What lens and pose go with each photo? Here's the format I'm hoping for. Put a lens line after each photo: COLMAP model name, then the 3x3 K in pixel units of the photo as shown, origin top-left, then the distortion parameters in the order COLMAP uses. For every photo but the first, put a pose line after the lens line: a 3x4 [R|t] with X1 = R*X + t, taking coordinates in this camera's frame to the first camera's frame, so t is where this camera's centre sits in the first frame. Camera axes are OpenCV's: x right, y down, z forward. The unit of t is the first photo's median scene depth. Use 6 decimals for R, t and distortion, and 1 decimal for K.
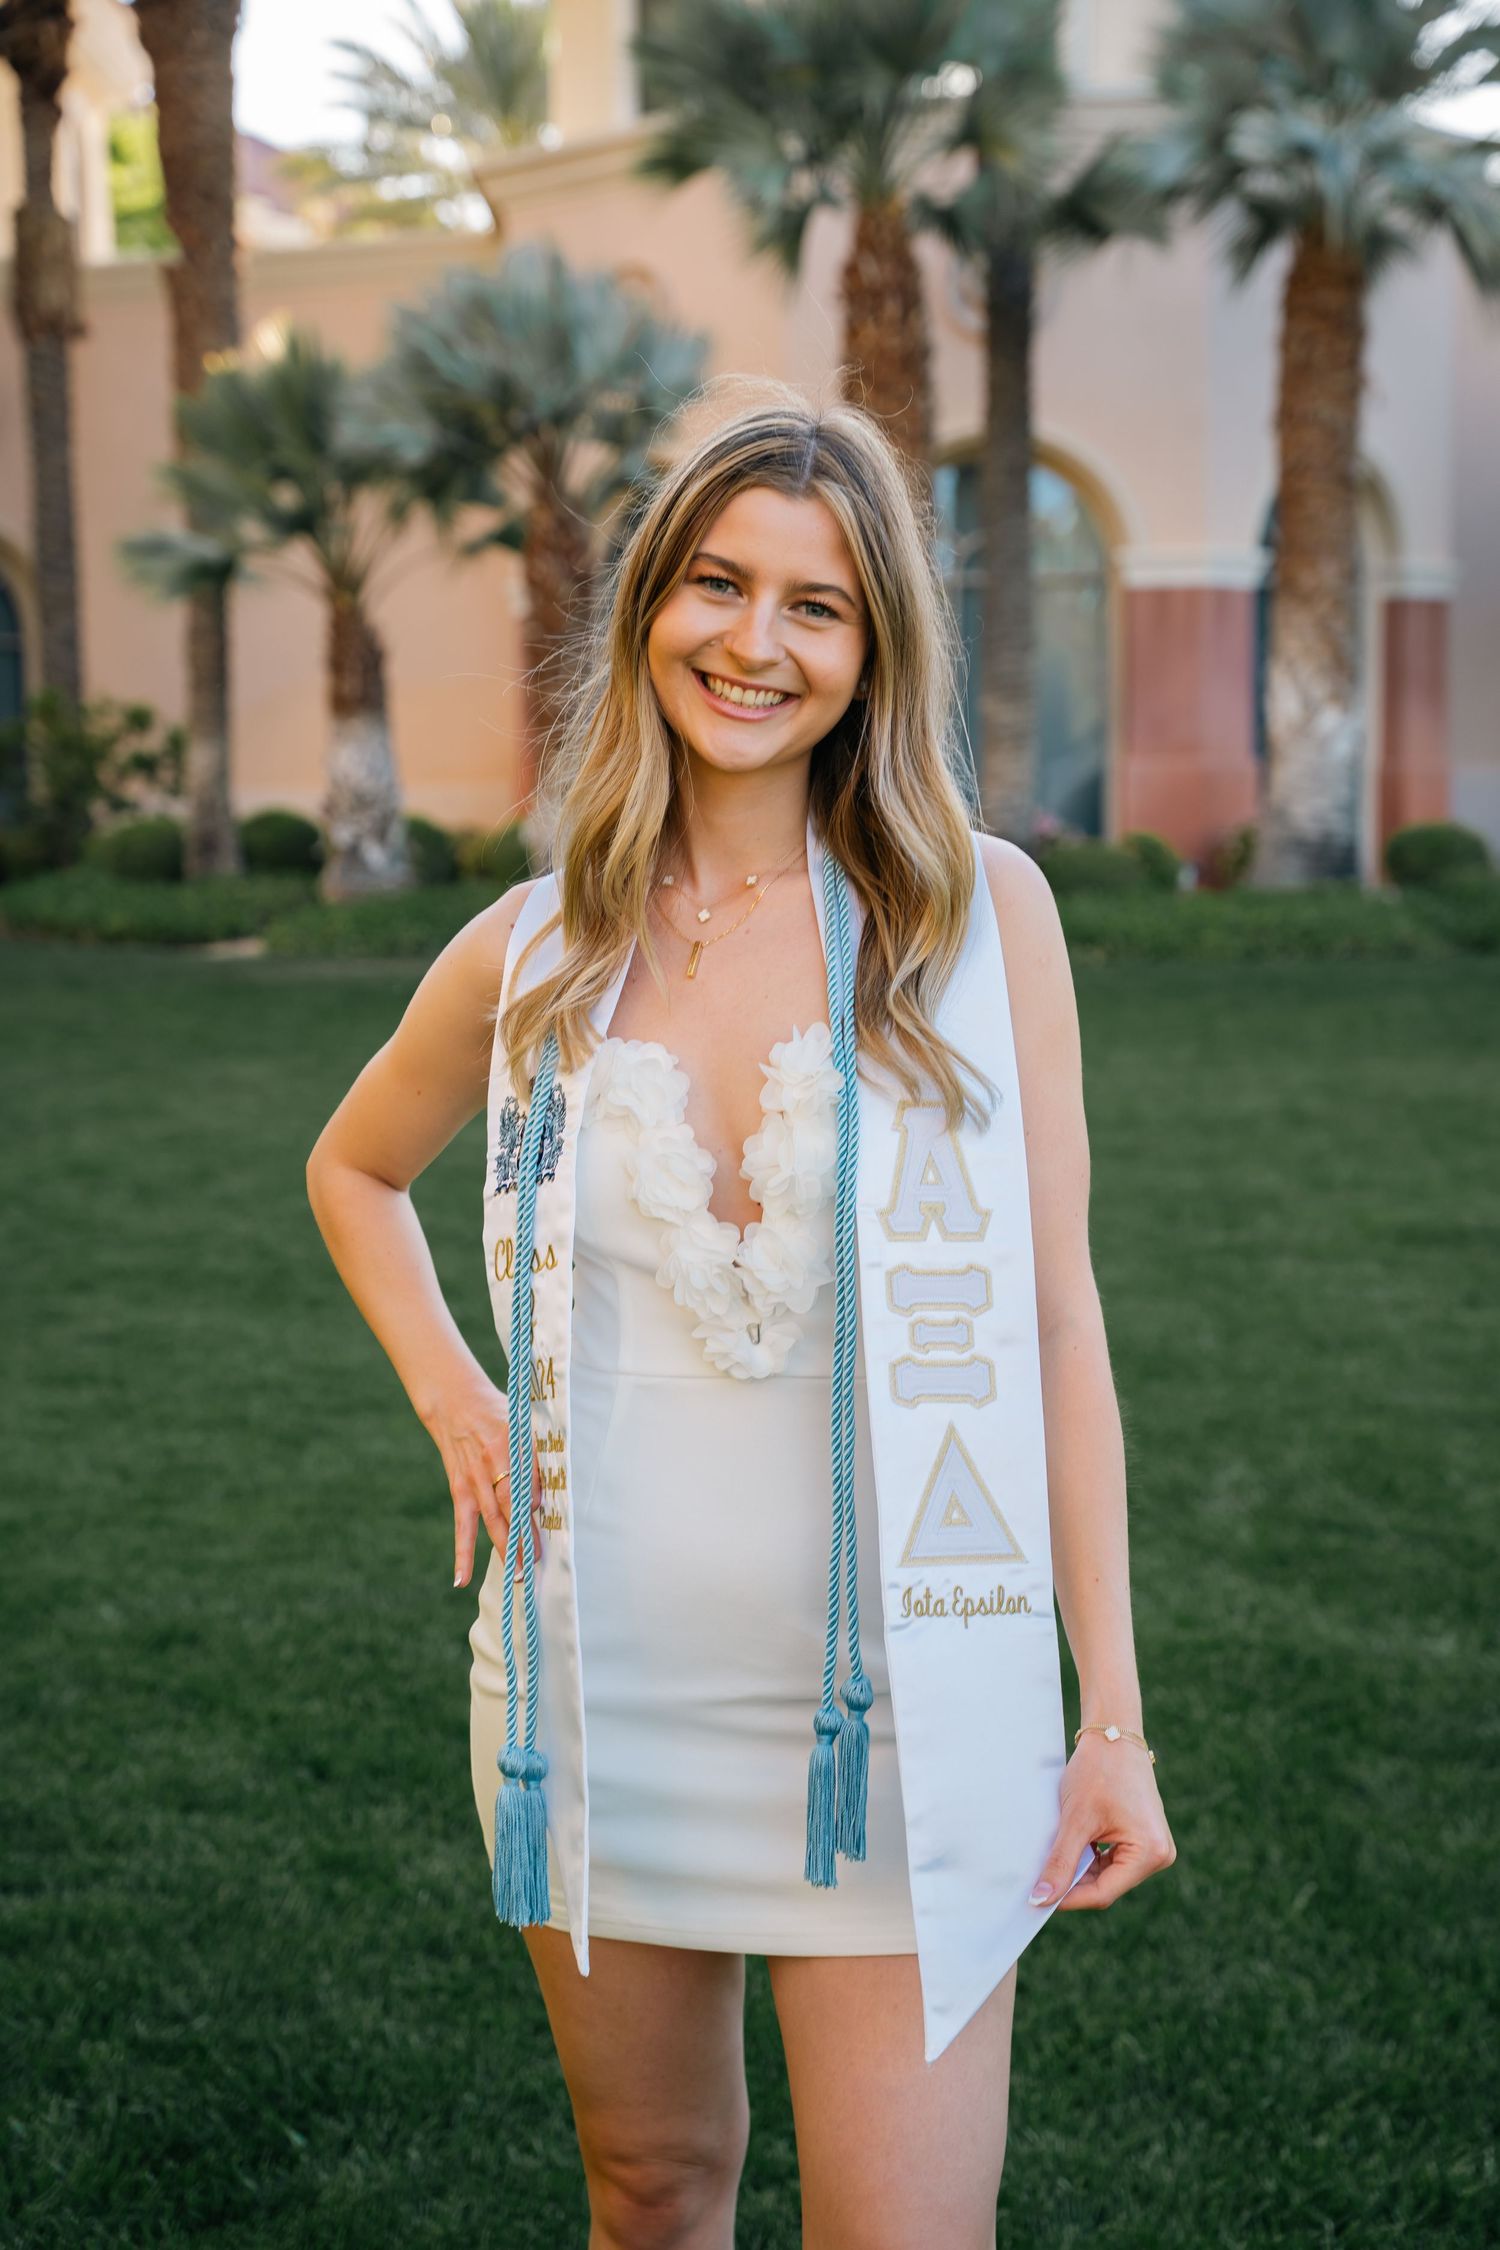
lens RADIAL K [[3473.3, 0, 750.0], [0, 3473.3, 1125.0], [0, 0, 1]] dist [0.151907, 0.166493]
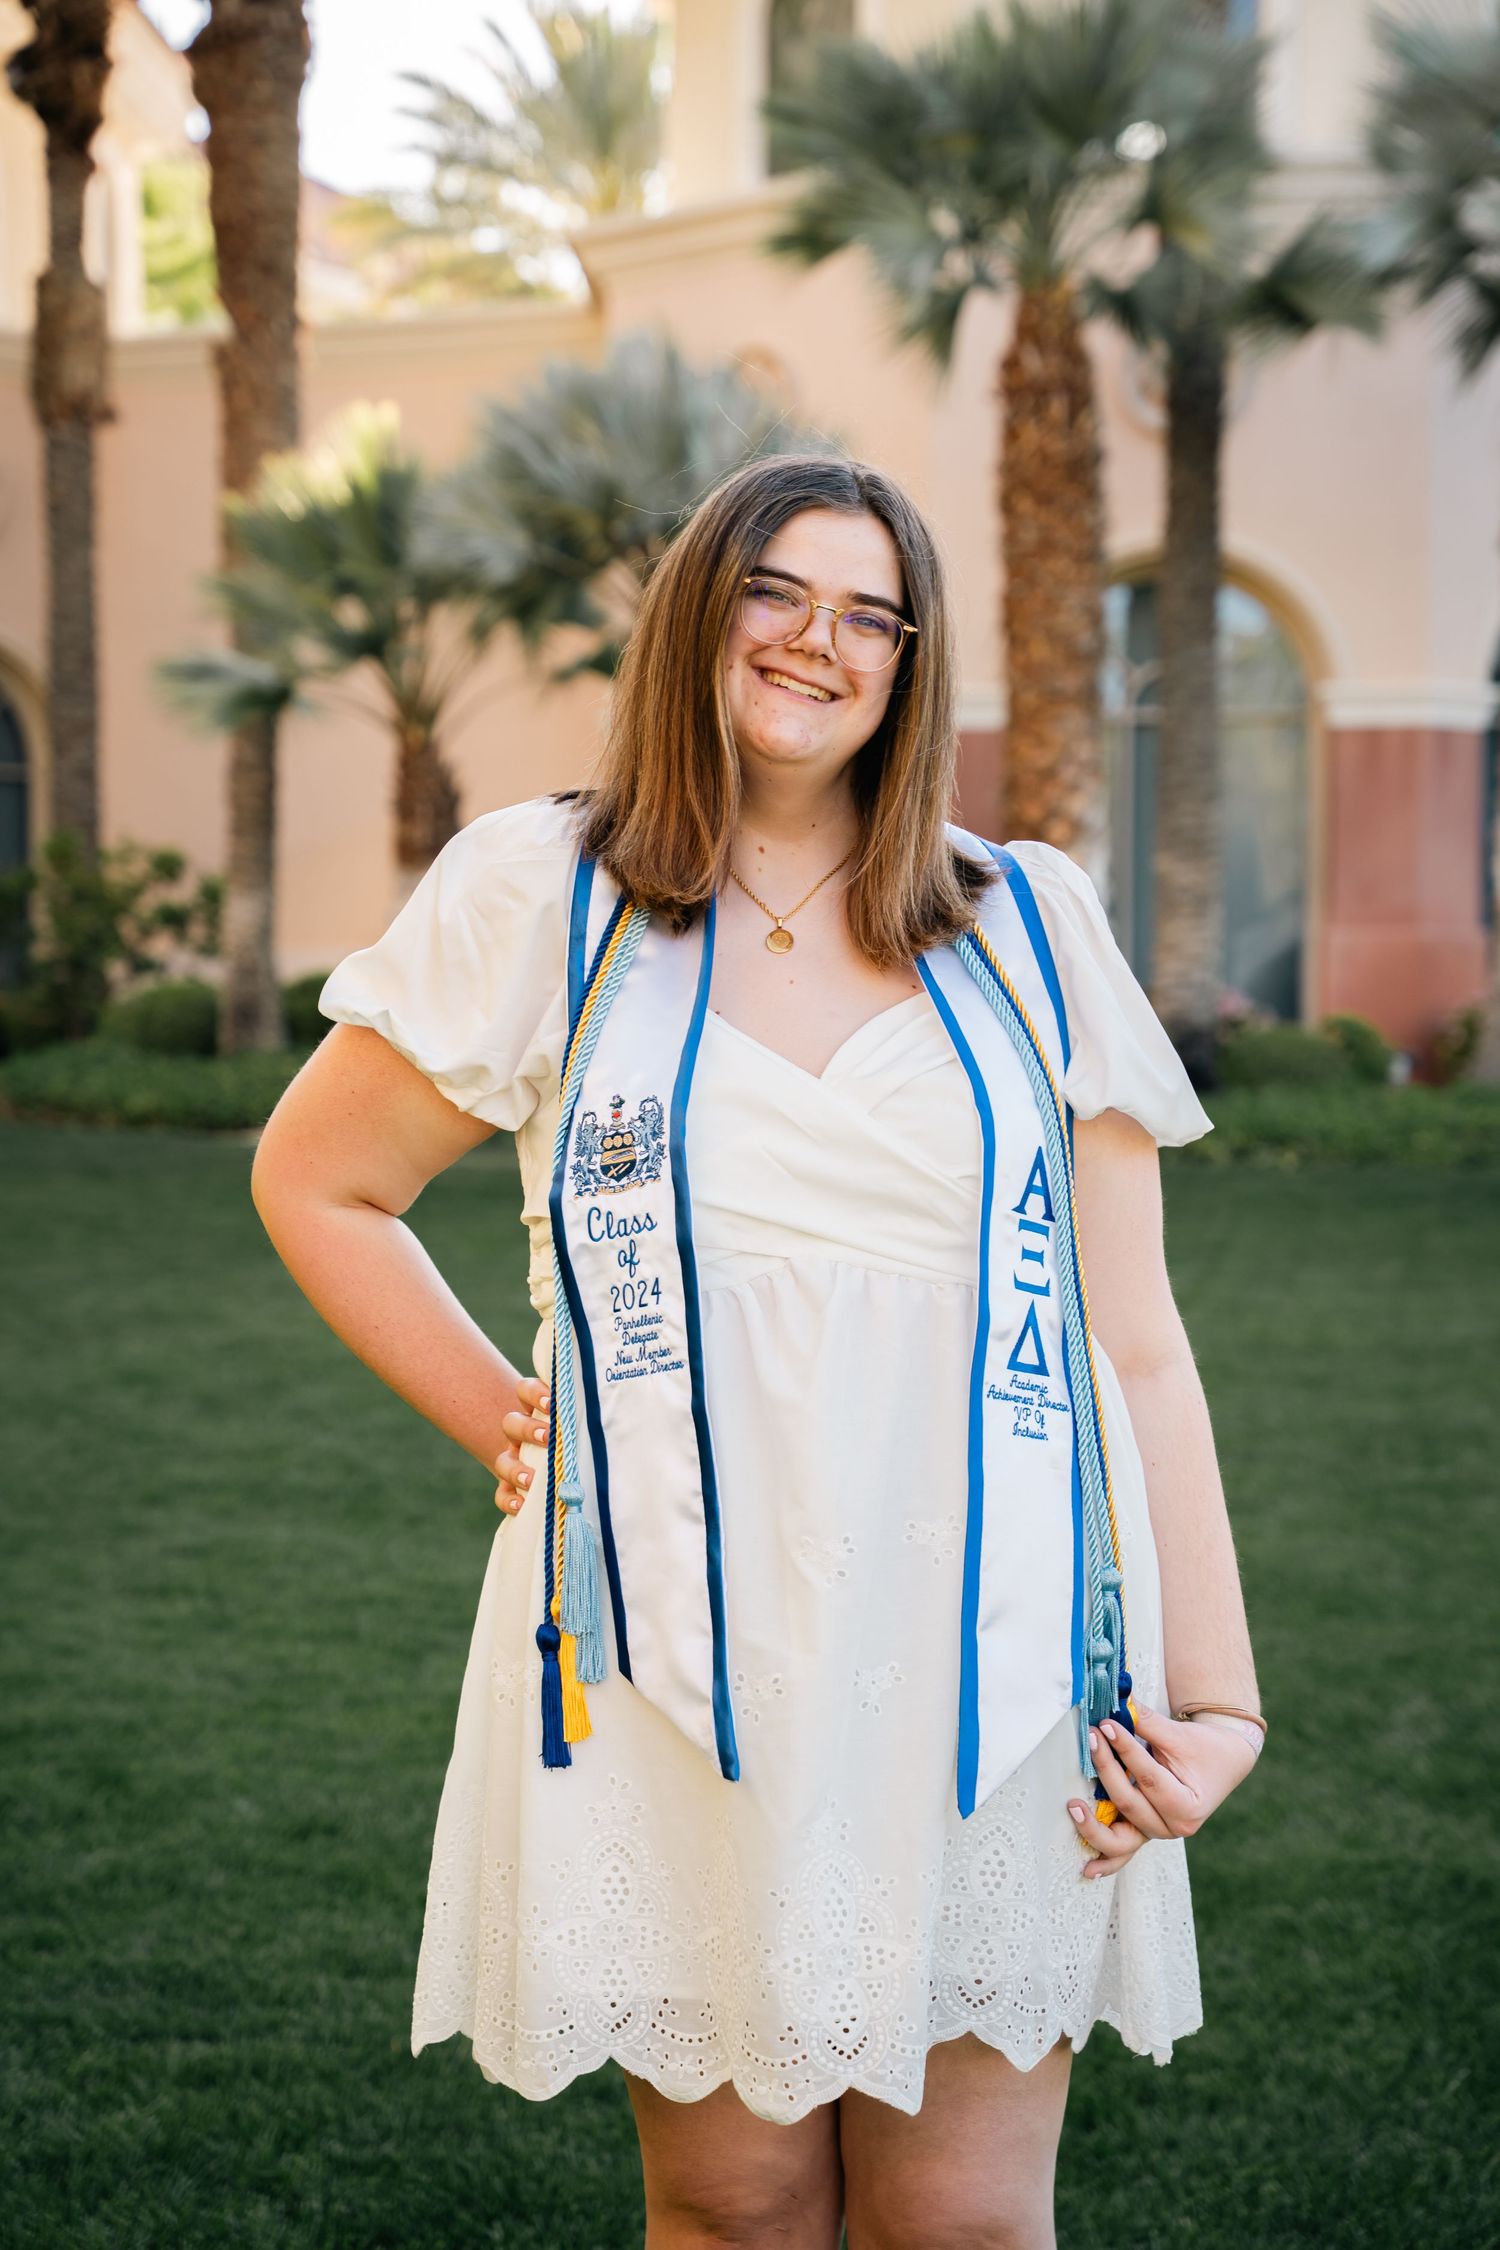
lens RADIAL K [[4241.2, 0, 743.5], [0, 4241.2, 1088.6], [0, 0, 1]] dist [0.267596, 0.400859]
pose [[0.999415, 0.015583, -0.030439, -0.002161], [-0.017496, 0.997820, -0.063632, 0.002745], [0.029381, 0.064127, 0.997509, -0.041984]]
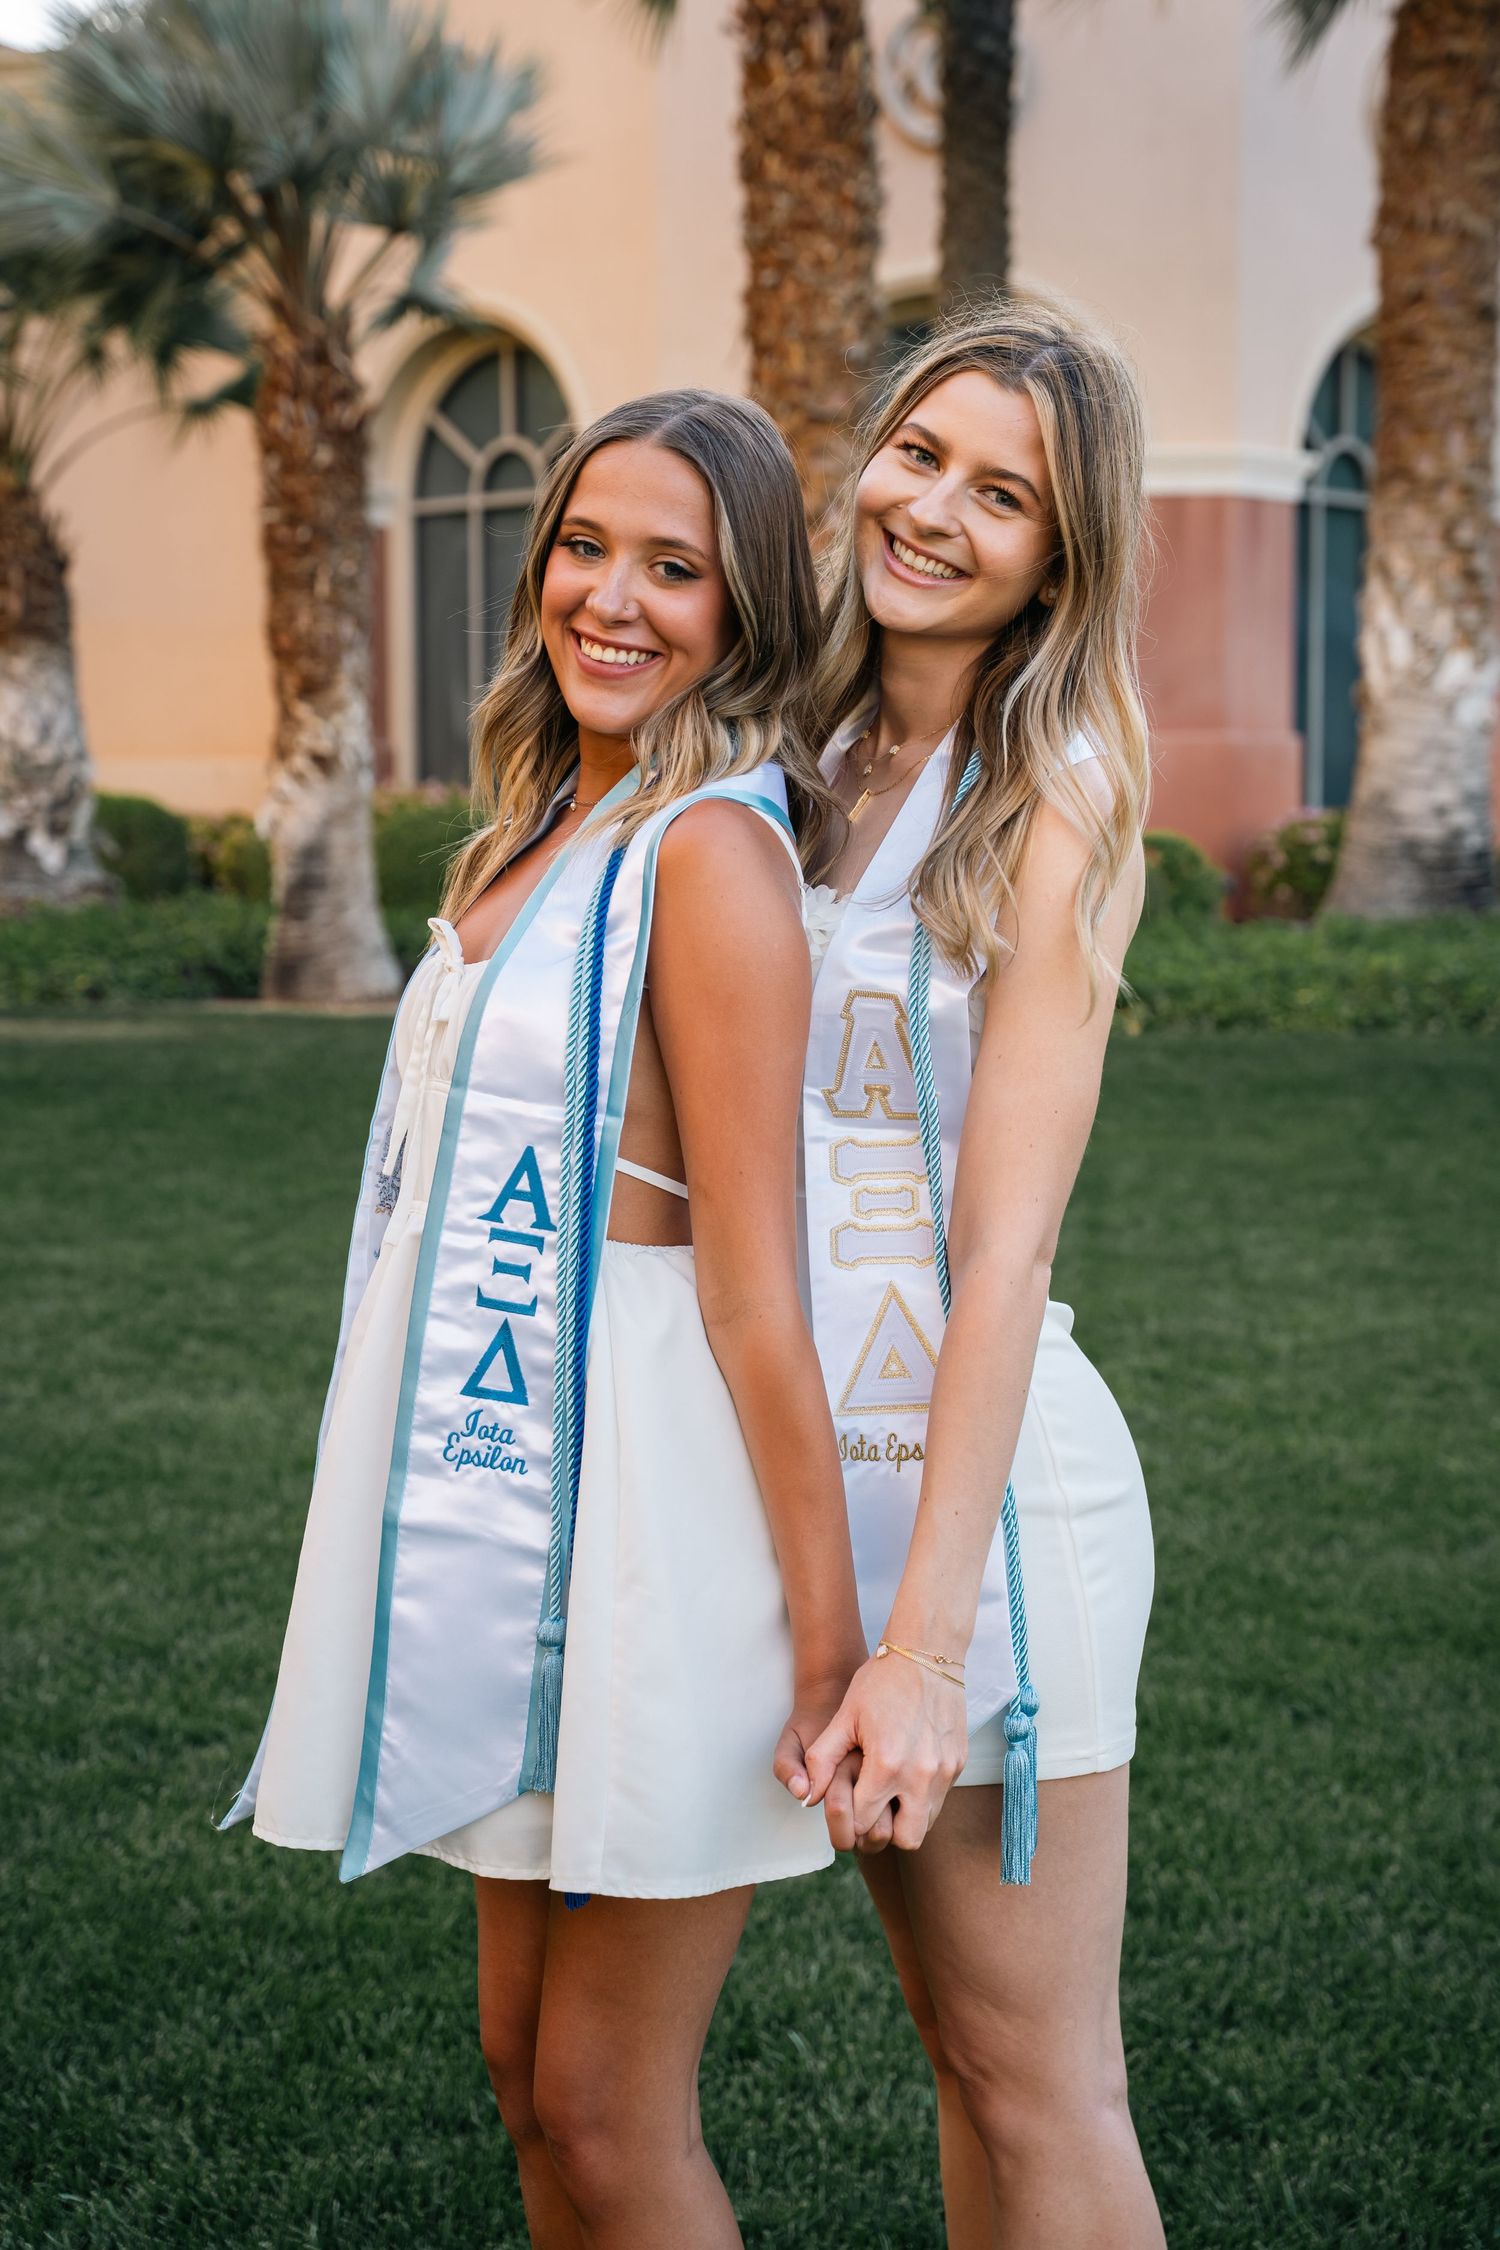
lens RADIAL K [[3637.7, 0, 751.8], [0, 3637.7, 1079.3], [0, 0, 1]] dist [0.156452, 0.117223]
pose [[0.999347, 0.008699, 0.035056, 0.005381], [-0.008164, 0.999849, -0.015367, -0.024864], [-0.035185, 0.015071, 0.999267, 0.301577]]
